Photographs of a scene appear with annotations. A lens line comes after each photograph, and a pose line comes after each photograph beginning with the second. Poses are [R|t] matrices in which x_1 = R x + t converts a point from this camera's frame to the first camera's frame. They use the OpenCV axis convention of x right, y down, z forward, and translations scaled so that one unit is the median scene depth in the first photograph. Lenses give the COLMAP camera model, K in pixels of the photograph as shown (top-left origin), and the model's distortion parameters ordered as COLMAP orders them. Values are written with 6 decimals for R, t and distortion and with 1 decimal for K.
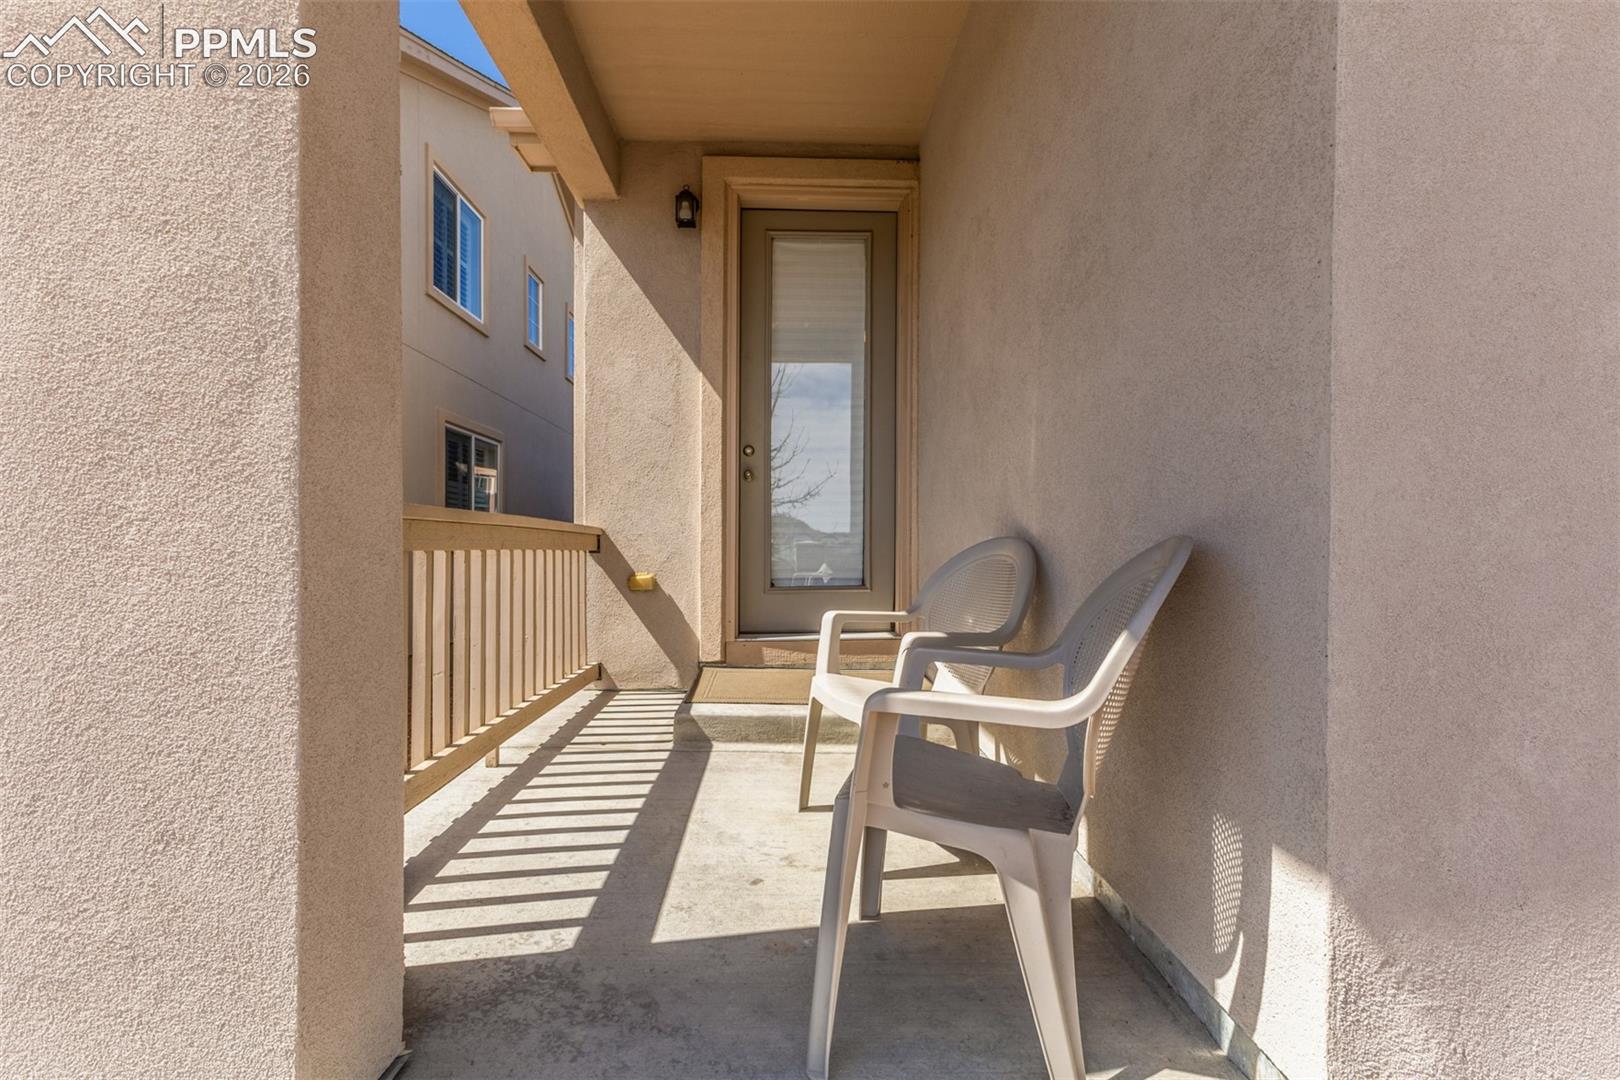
lens RADIAL K [[690.5, 0, 802.7], [0, 690.5, 549.6], [0, 0, 1]] dist [0.012851, 0.000243]
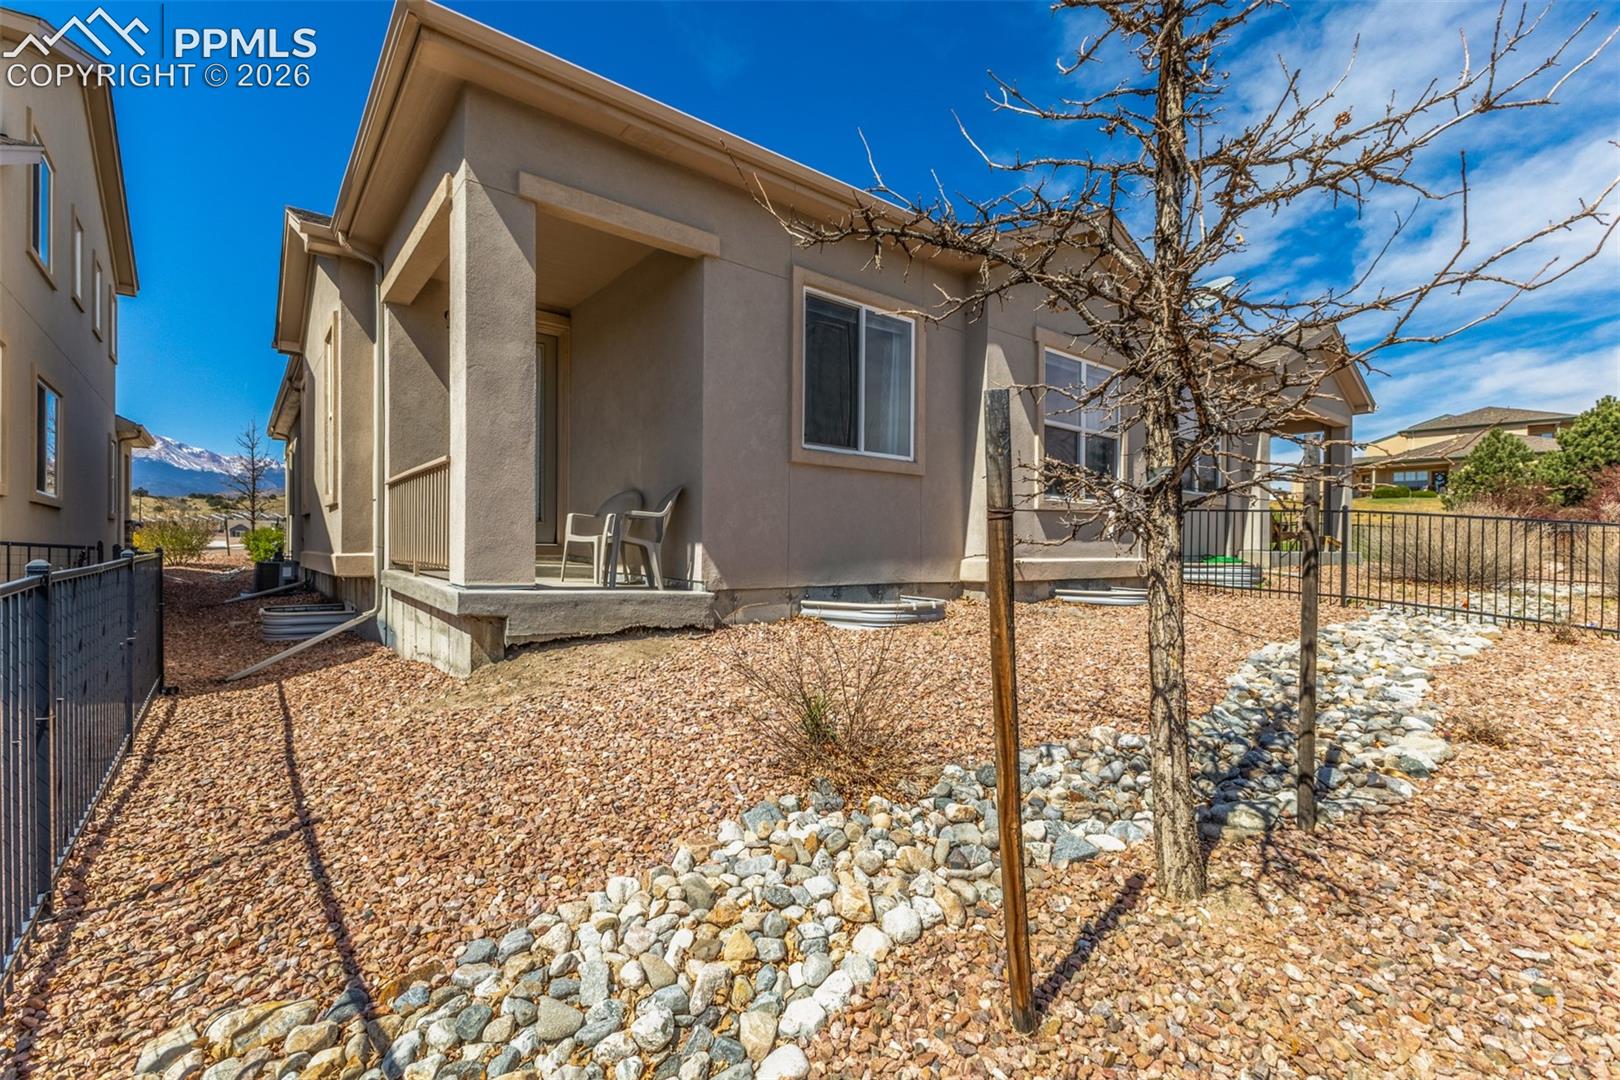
lens RADIAL K [[690.5, 0, 808.8], [0, 690.5, 549.3], [0, 0, 1]] dist [0.012851, 0.000243]
pose [[0.779474, 0.003769, 0.626423, -2.058928], [-0.004062, 0.999991, -0.000962, 0.498930], [-0.626421, -0.001794, 0.779483, -3.853578]]
